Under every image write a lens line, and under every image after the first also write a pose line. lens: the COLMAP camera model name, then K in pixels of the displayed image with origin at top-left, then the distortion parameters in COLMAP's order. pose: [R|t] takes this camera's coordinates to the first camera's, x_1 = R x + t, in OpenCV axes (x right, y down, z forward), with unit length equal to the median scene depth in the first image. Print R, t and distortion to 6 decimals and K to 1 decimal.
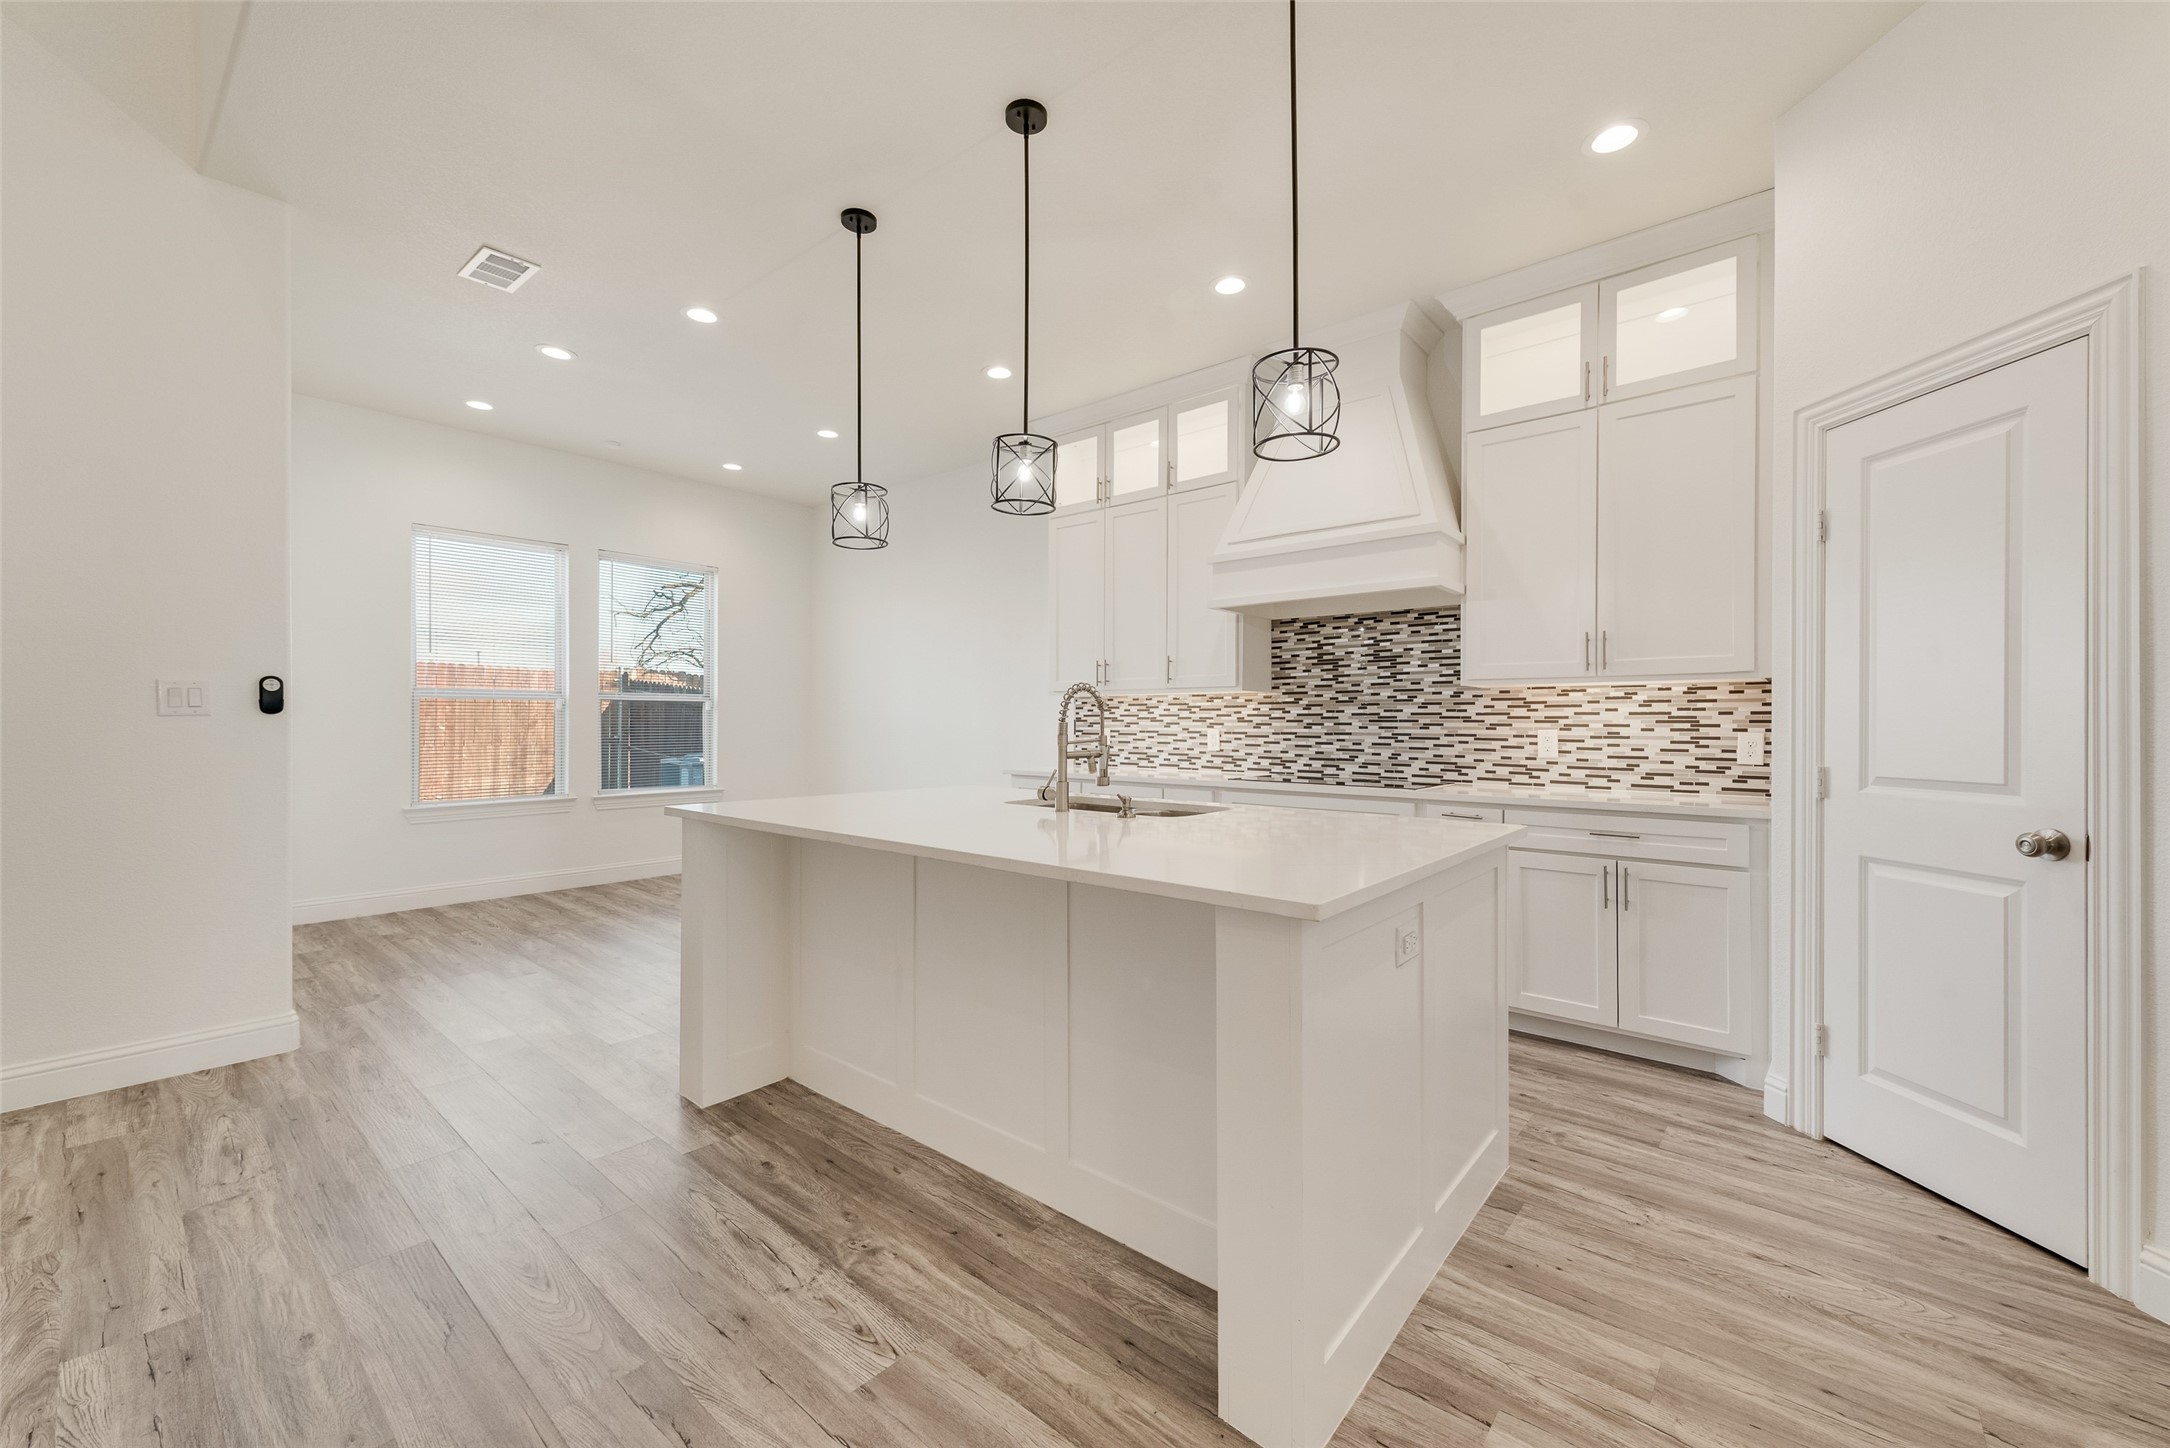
lens RADIAL K [[851.7, 0, 1084.4], [0, 851.7, 727.0], [0, 0, 1]] dist [0.016472, -0.003983]
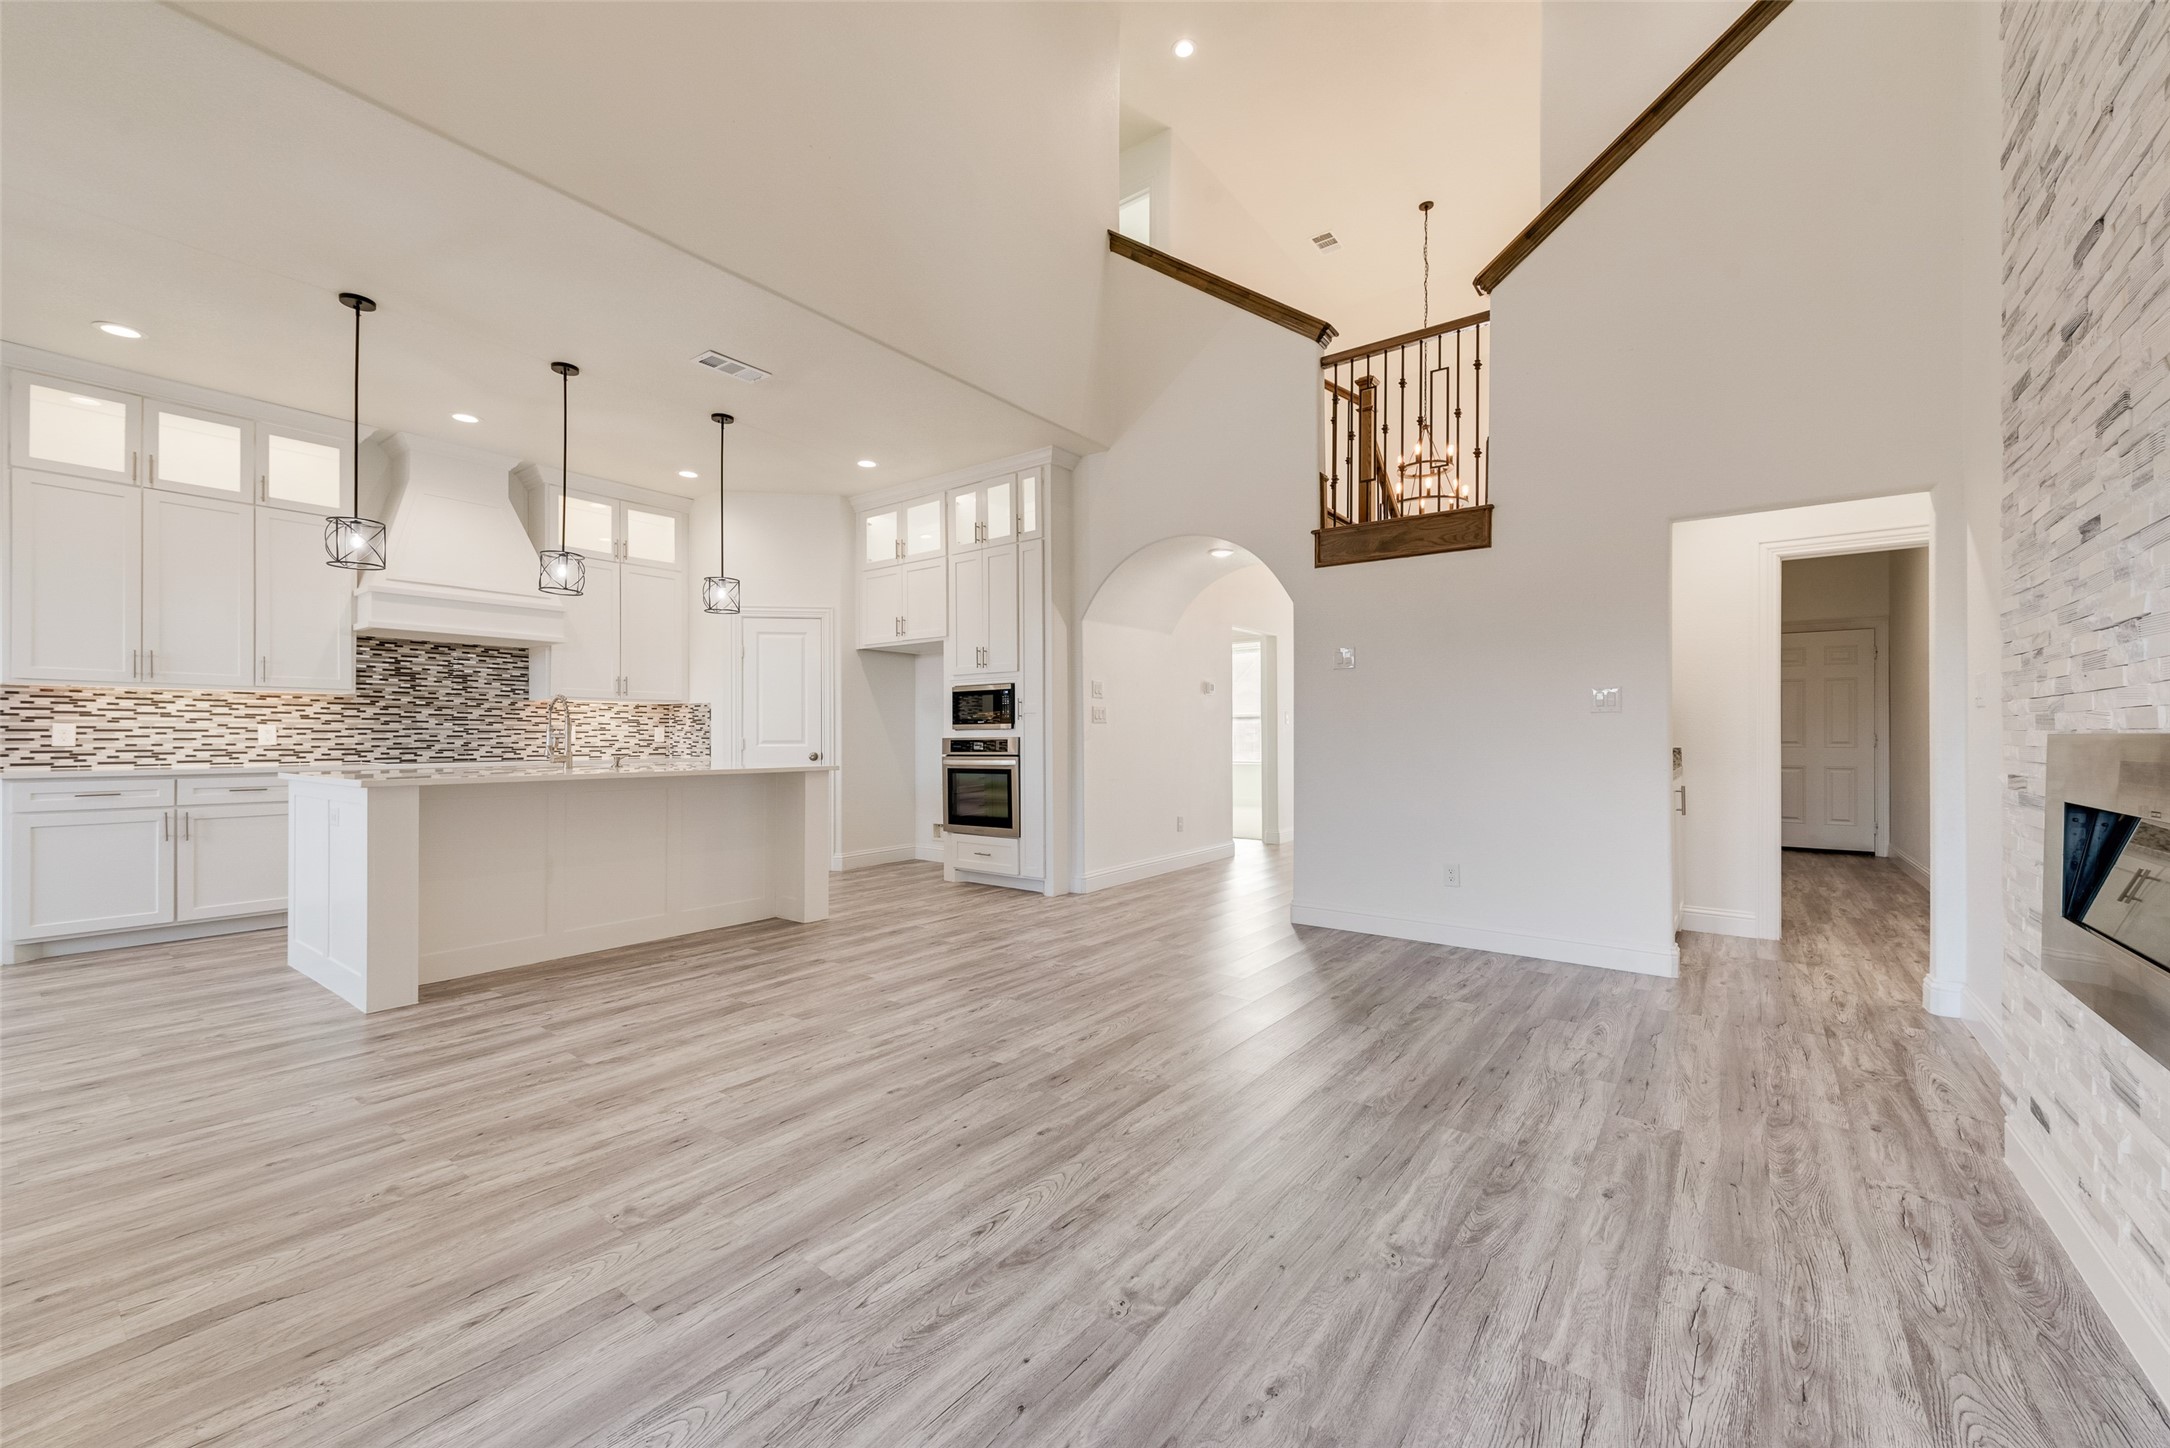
lens RADIAL K [[851.7, 0, 1075.8], [0, 851.7, 719.2], [0, 0, 1]] dist [0.016472, -0.003983]
pose [[-0.042062, 0.015792, 0.998990, -1.235145], [0.004379, 0.999868, -0.015622, 0.020735], [-0.999105, 0.003718, -0.042126, 0.026349]]
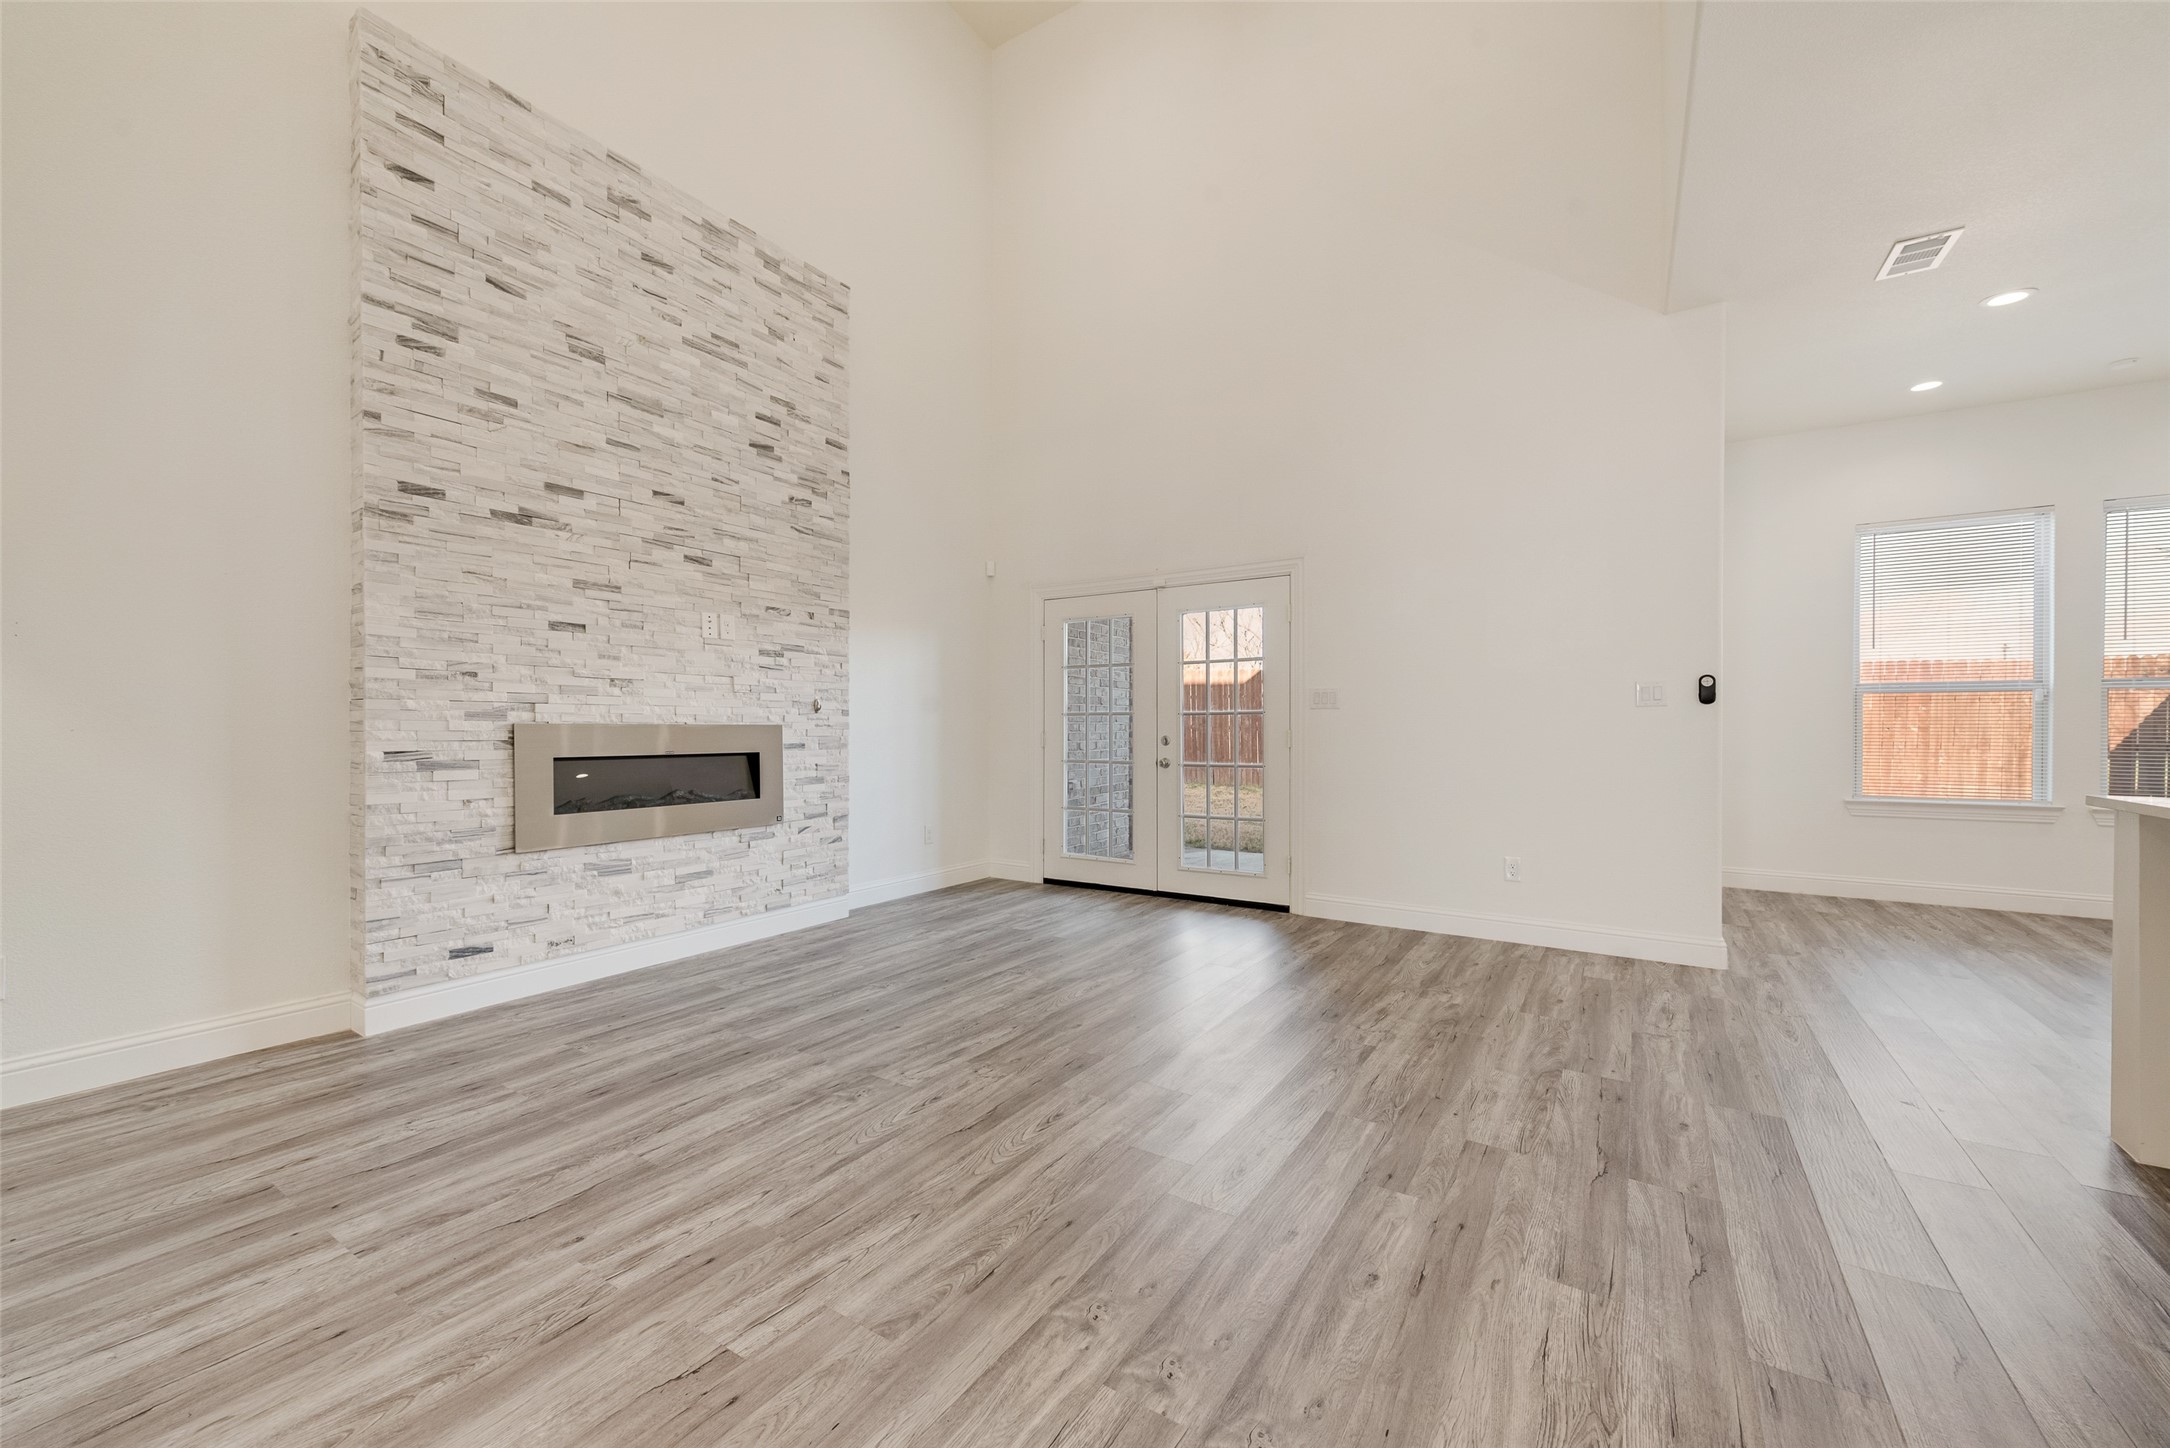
lens RADIAL K [[851.7, 0, 1085.9], [0, 851.7, 726.0], [0, 0, 1]] dist [0.016472, -0.003983]
pose [[0.135578, -0.004507, -0.990756, 0.162574], [-0.008503, 0.999948, -0.005713, 0.026492], [0.990730, 0.009199, 0.135533, -0.077719]]
